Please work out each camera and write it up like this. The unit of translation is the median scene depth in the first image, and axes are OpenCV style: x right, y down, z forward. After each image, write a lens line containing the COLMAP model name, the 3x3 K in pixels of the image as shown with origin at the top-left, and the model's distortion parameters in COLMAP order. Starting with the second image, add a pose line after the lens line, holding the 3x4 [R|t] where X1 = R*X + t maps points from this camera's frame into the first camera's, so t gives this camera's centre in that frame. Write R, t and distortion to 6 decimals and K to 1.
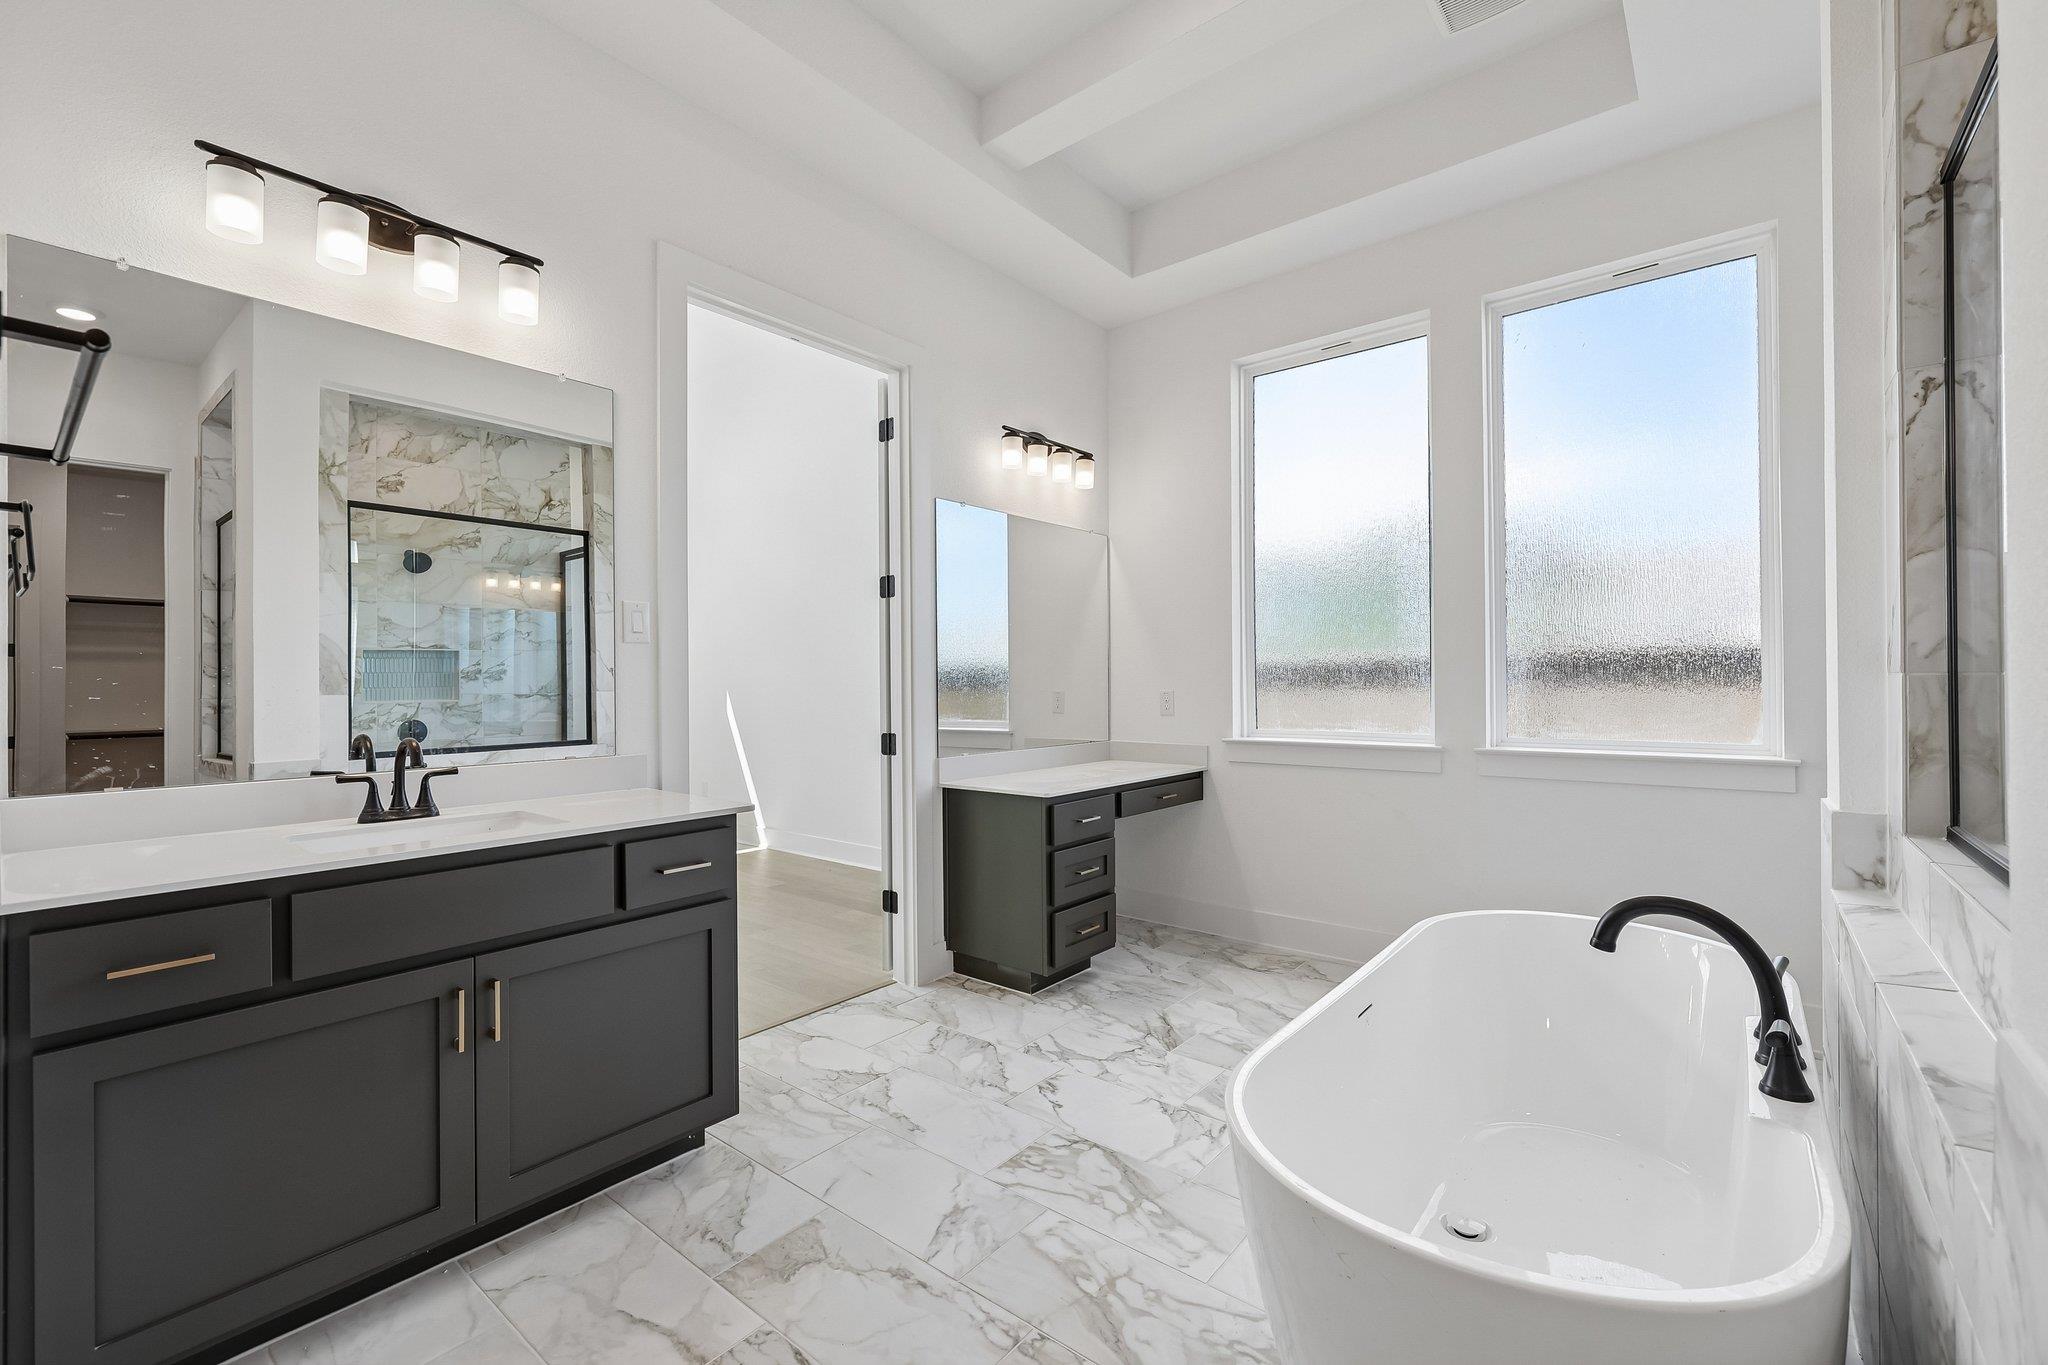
lens RADIAL K [[875.7, 0, 1025.6], [0, 875.7, 677.0], [0, 0, 1]] dist [-0.001663, -0.000066]
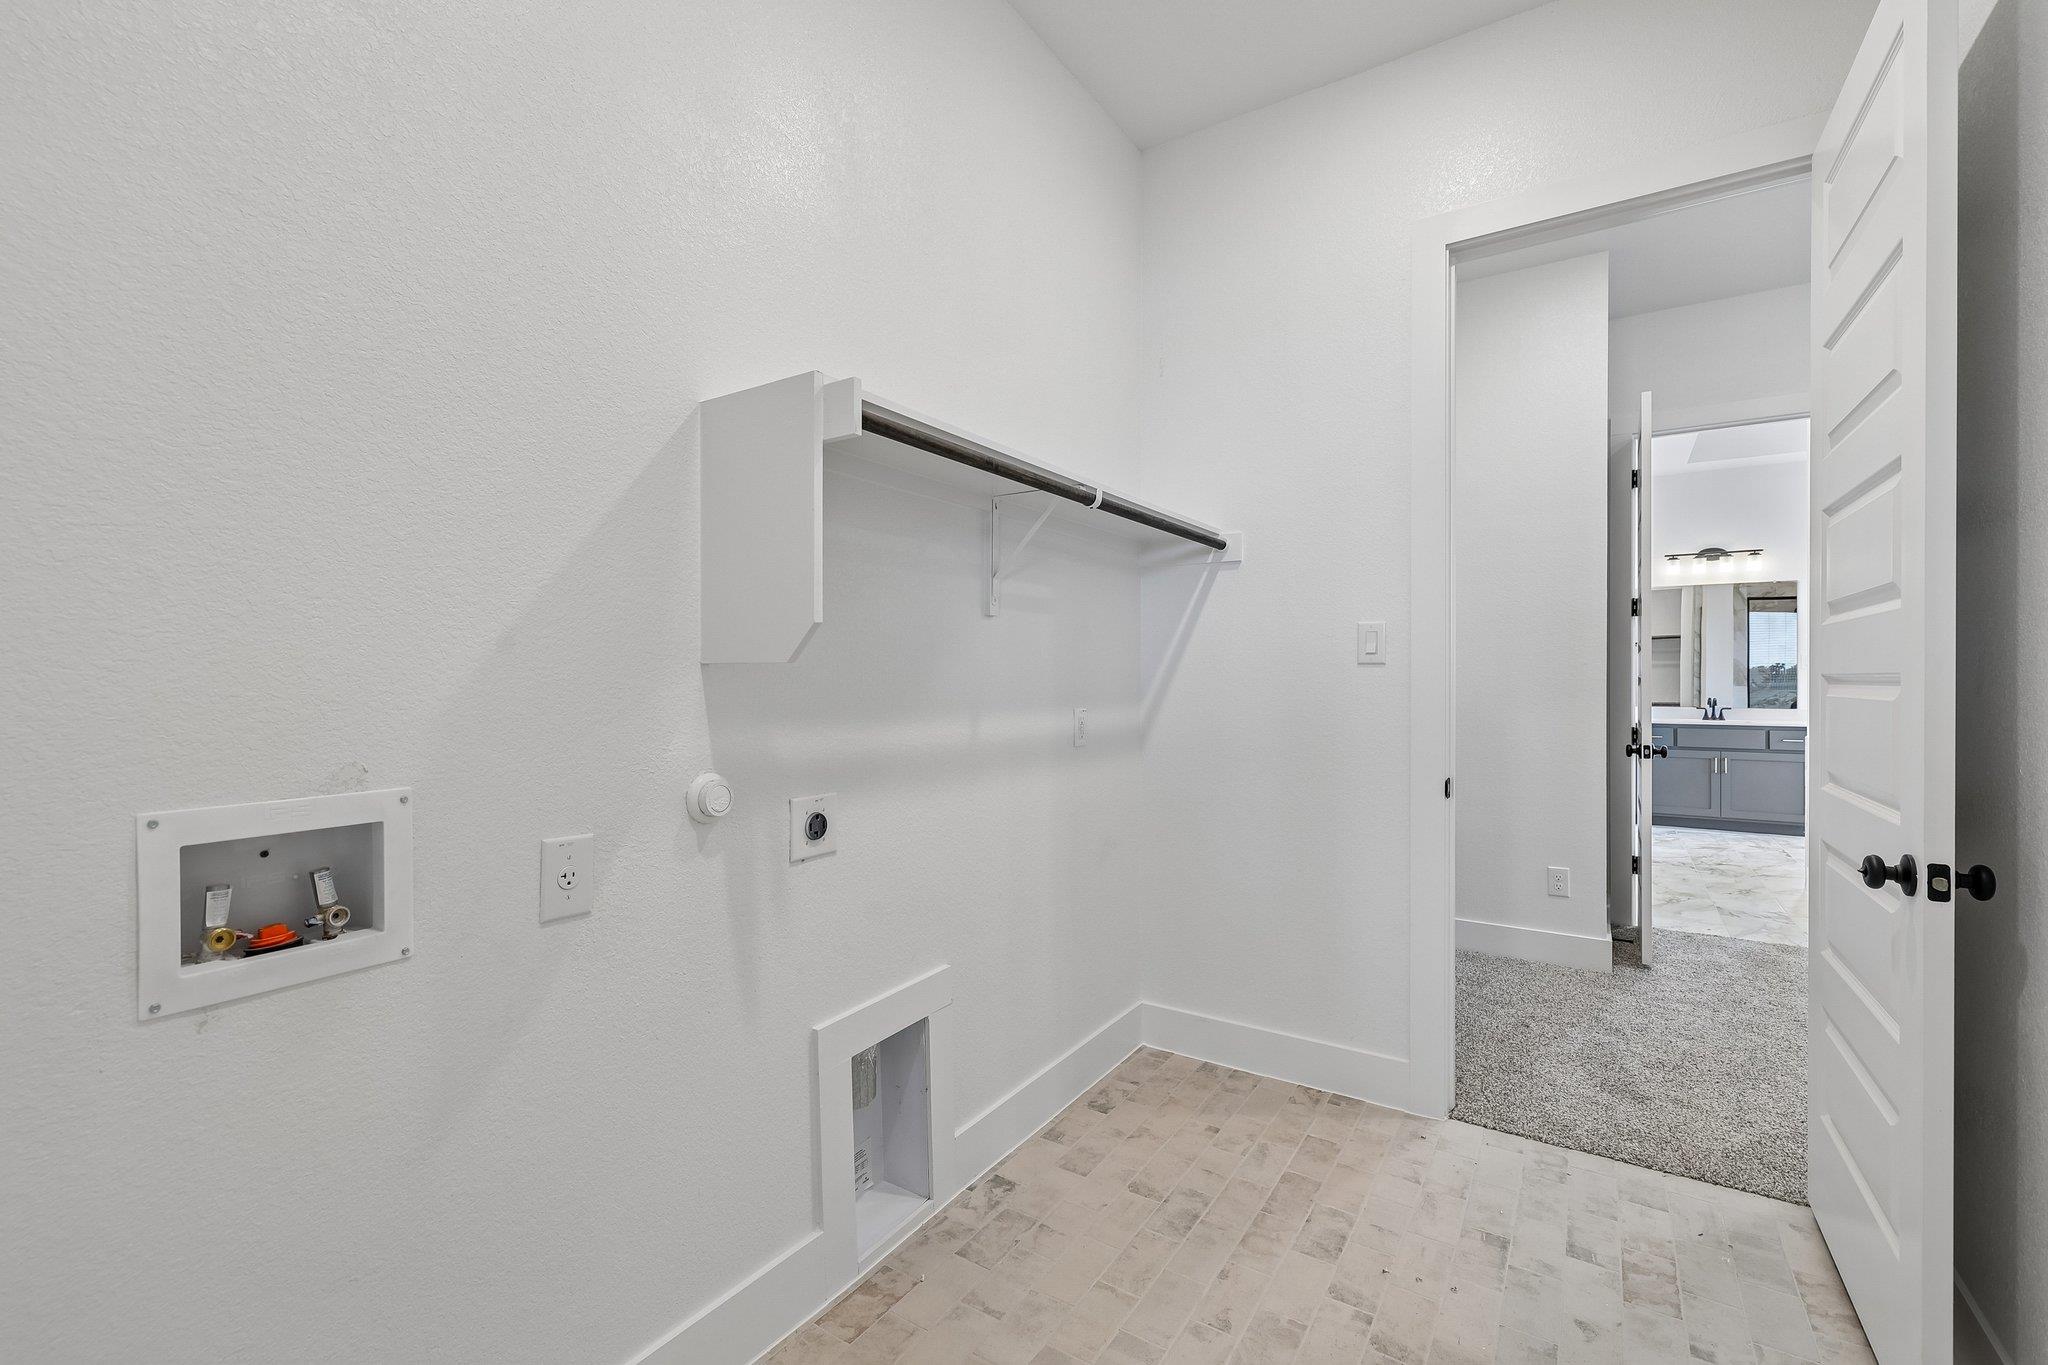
lens RADIAL K [[875.7, 0, 1025.6], [0, 875.7, 677.0], [0, 0, 1]] dist [-0.001663, -0.000066]
pose [[0.108164, 0.006894, -0.994109, 2.545954], [0.006635, 0.999949, 0.007656, -0.061063], [0.994111, -0.007424, 0.108112, -2.196374]]
